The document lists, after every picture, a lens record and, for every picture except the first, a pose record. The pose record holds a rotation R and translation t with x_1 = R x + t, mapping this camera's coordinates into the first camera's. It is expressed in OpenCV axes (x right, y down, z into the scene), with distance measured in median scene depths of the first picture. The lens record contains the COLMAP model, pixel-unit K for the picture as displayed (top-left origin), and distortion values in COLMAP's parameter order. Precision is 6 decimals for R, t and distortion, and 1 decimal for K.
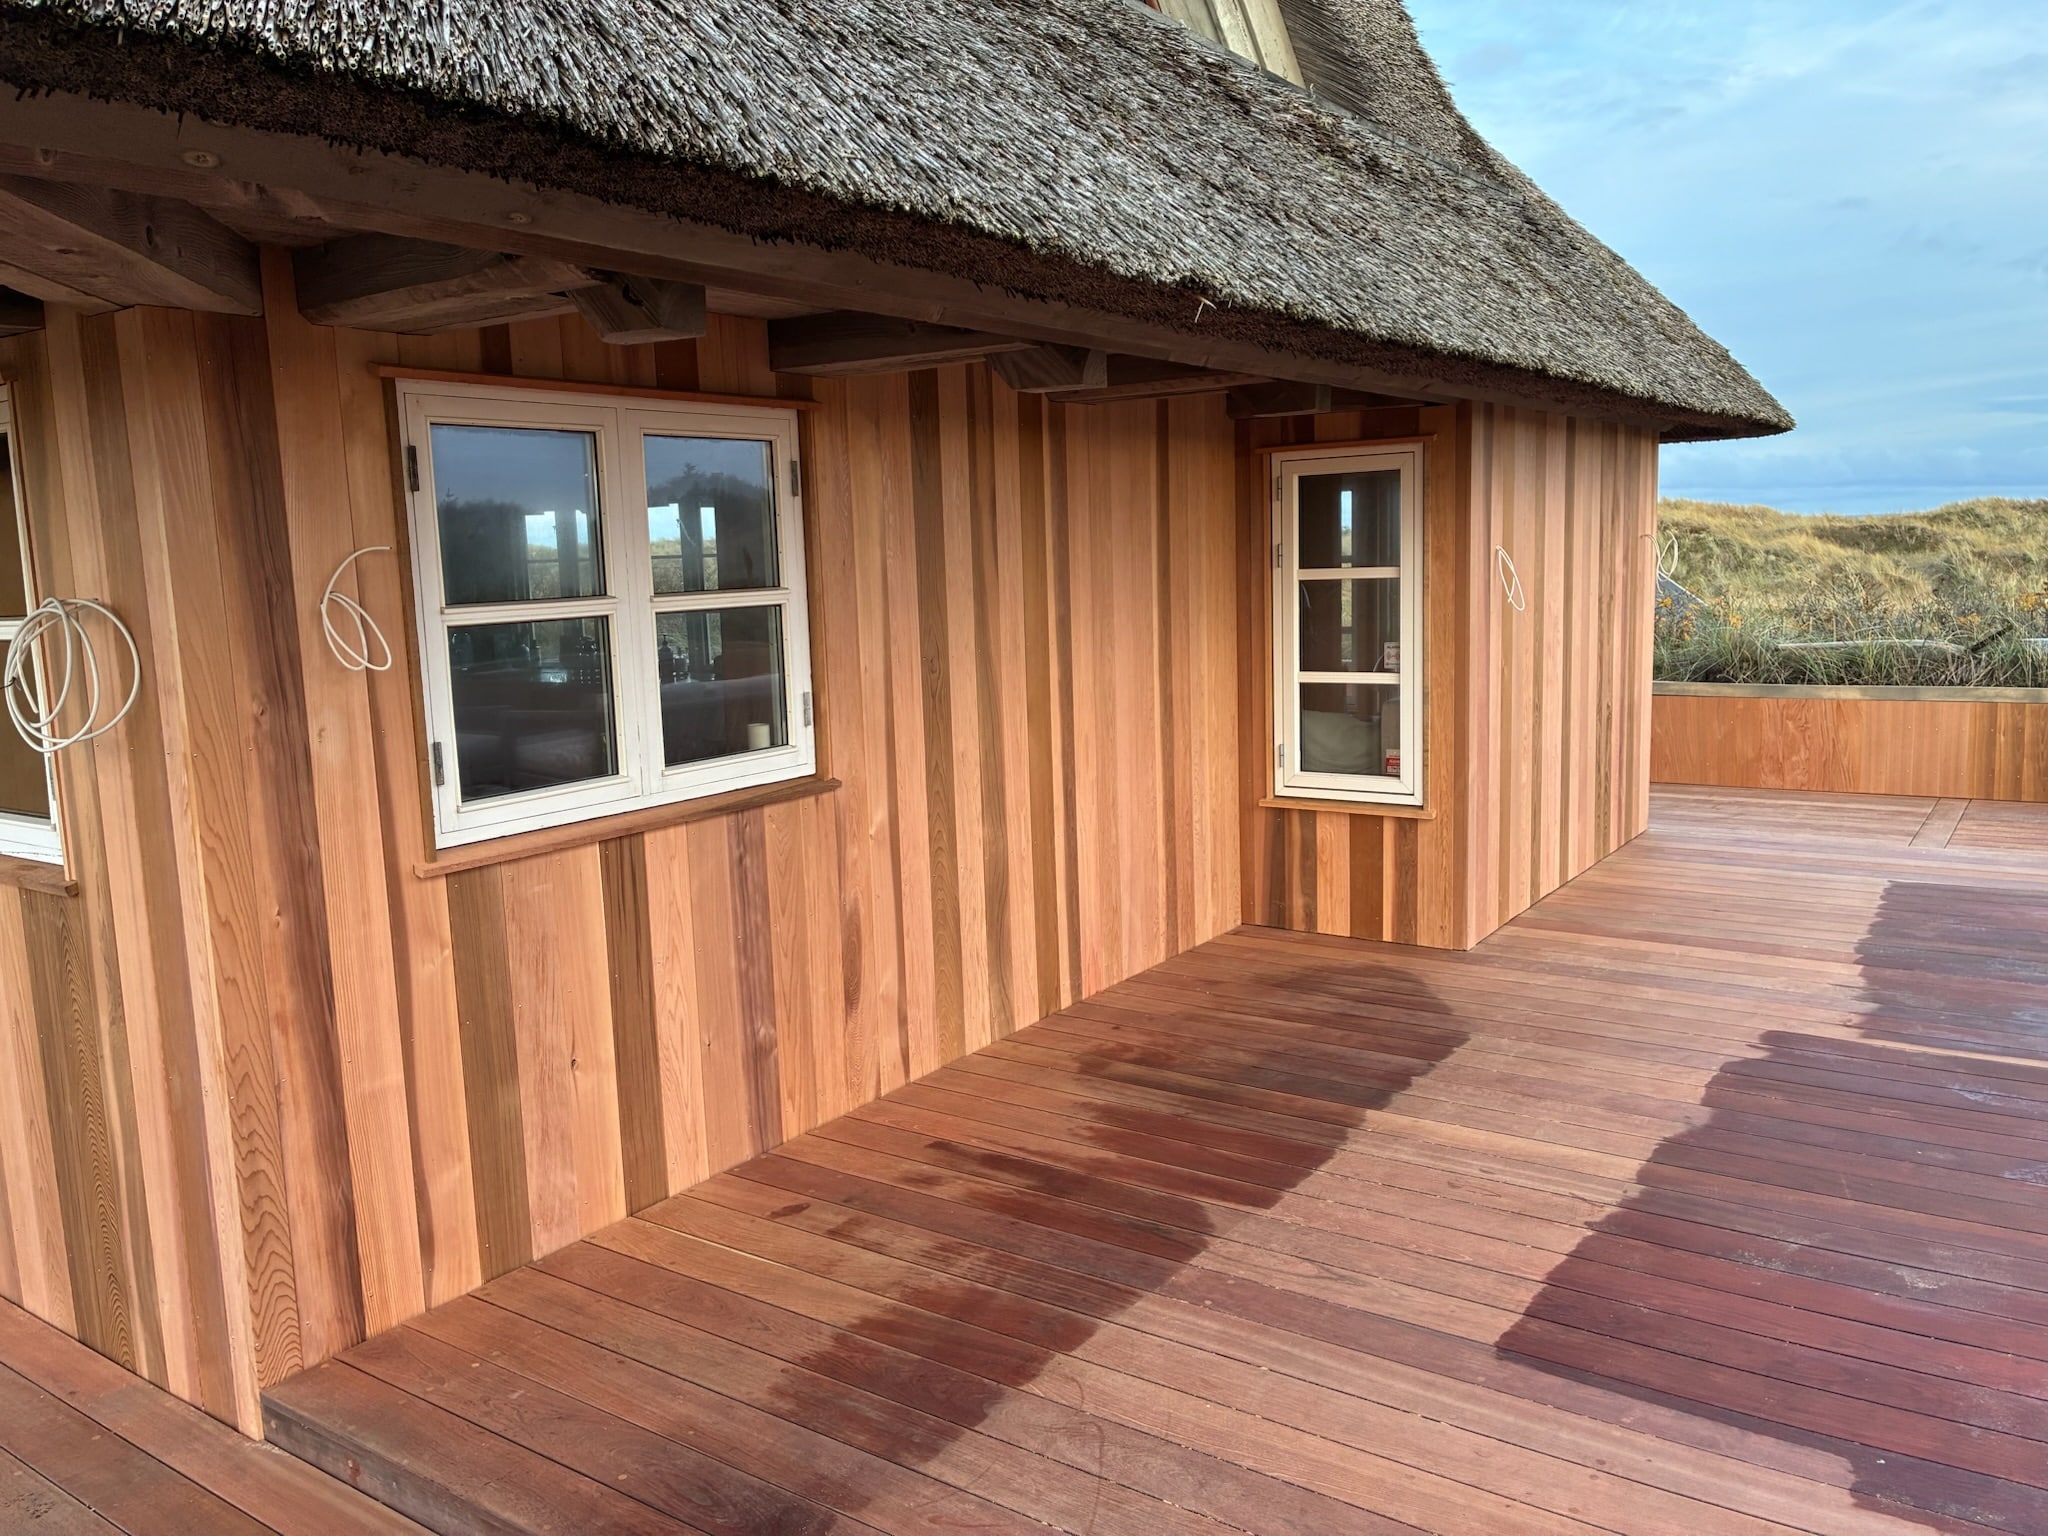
lens RADIAL K [[1548.9, 0, 1036.0], [0, 1548.9, 769.3], [0, 0, 1]] dist [0.049430, -0.052966]
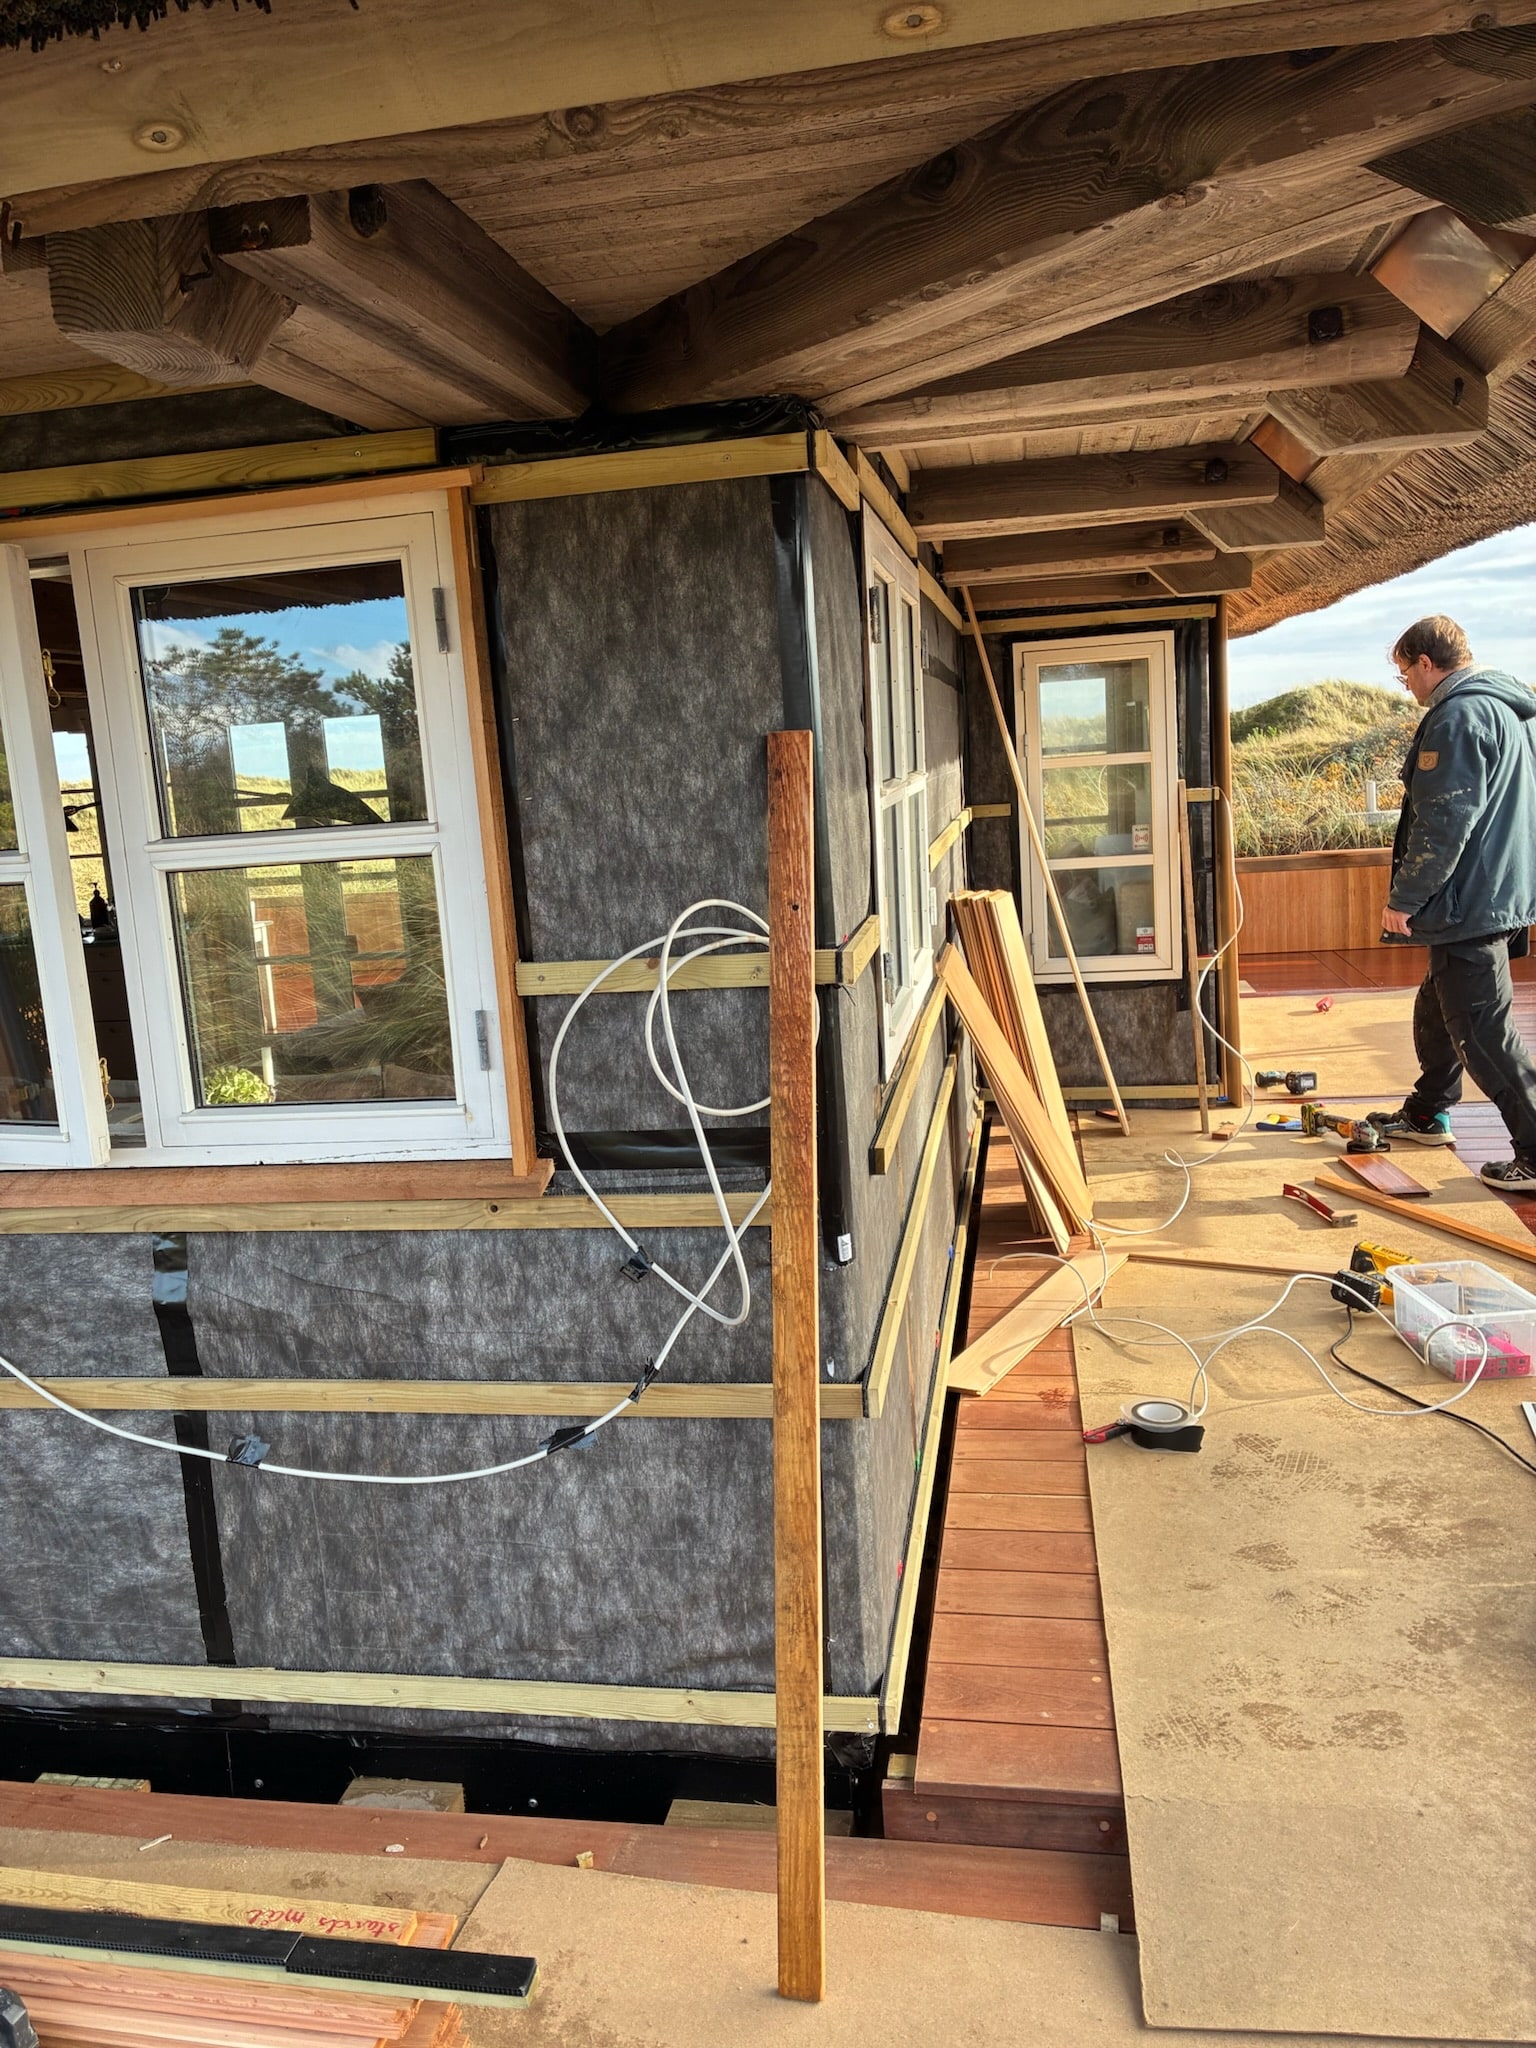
lens RADIAL K [[1548.9, 0, 749.3], [0, 1548.9, 1012.8], [0, 0, 1]] dist [0.049430, -0.052966]
pose [[0.911473, -0.097423, 0.399656, -0.585153], [0.096341, 0.995086, 0.022849, -0.007225], [-0.399918, 0.017677, 0.916380, 0.200312]]
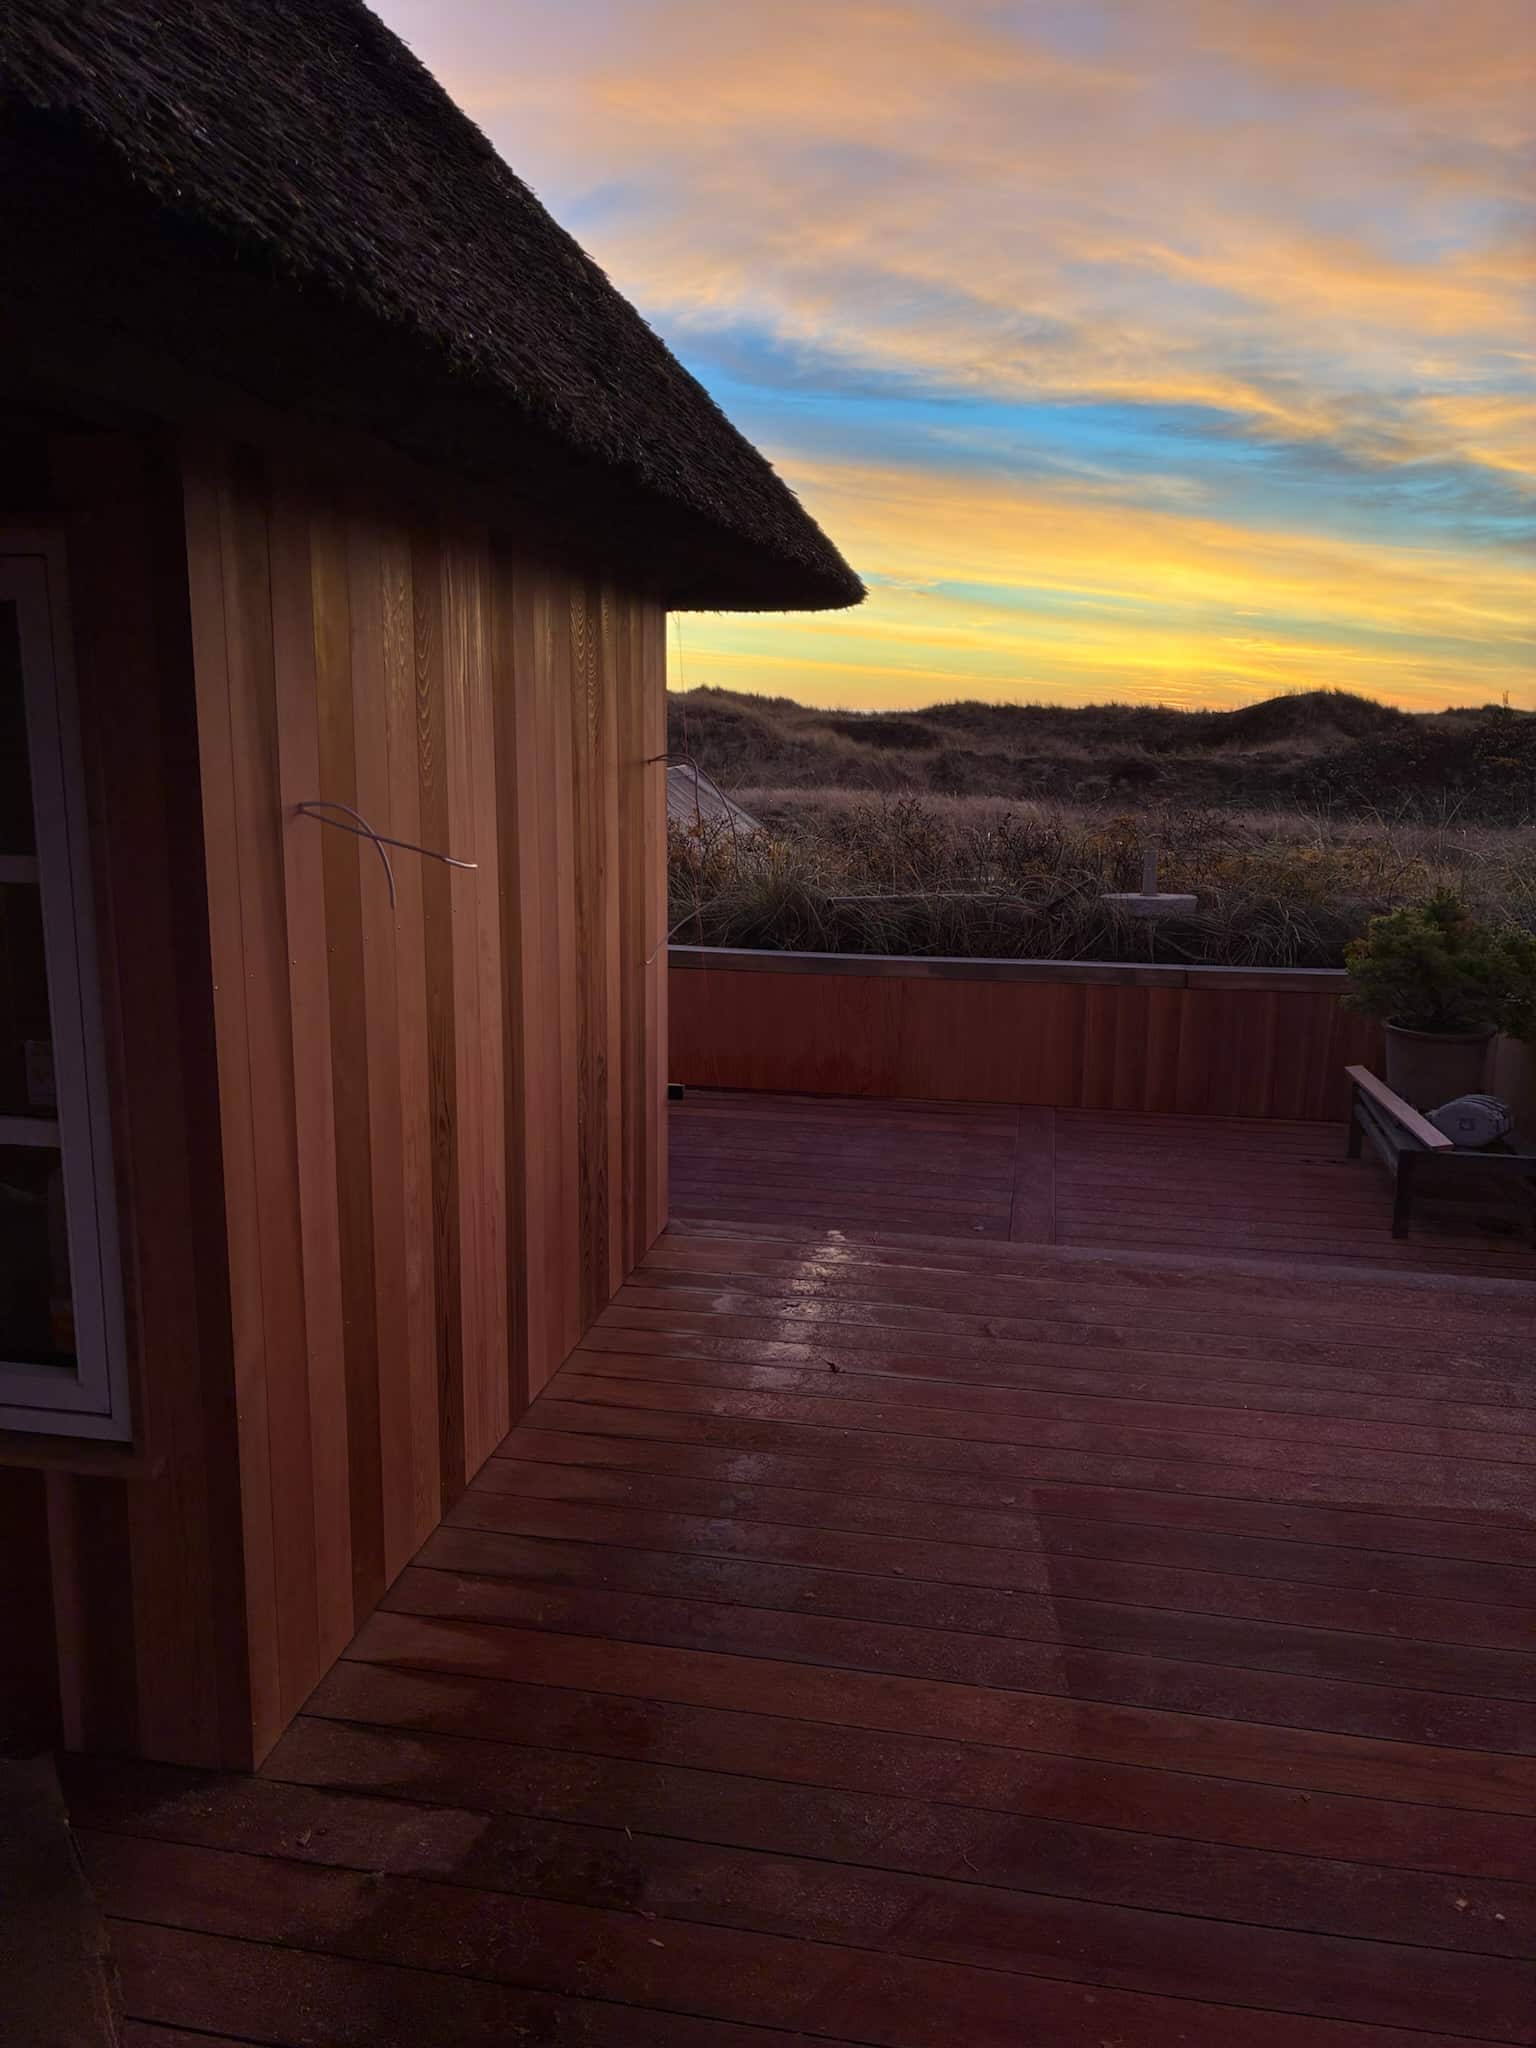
lens RADIAL K [[1445.4, 0, 769.7], [0, 1445.4, 1087.8], [0, 0, 1]] dist [0.085966, -0.037985]
pose [[0.912087, -0.062891, 0.405144, 0.331577], [0.019677, 0.993741, 0.109961, -0.145279], [-0.409524, -0.092322, 0.907616, 0.773517]]
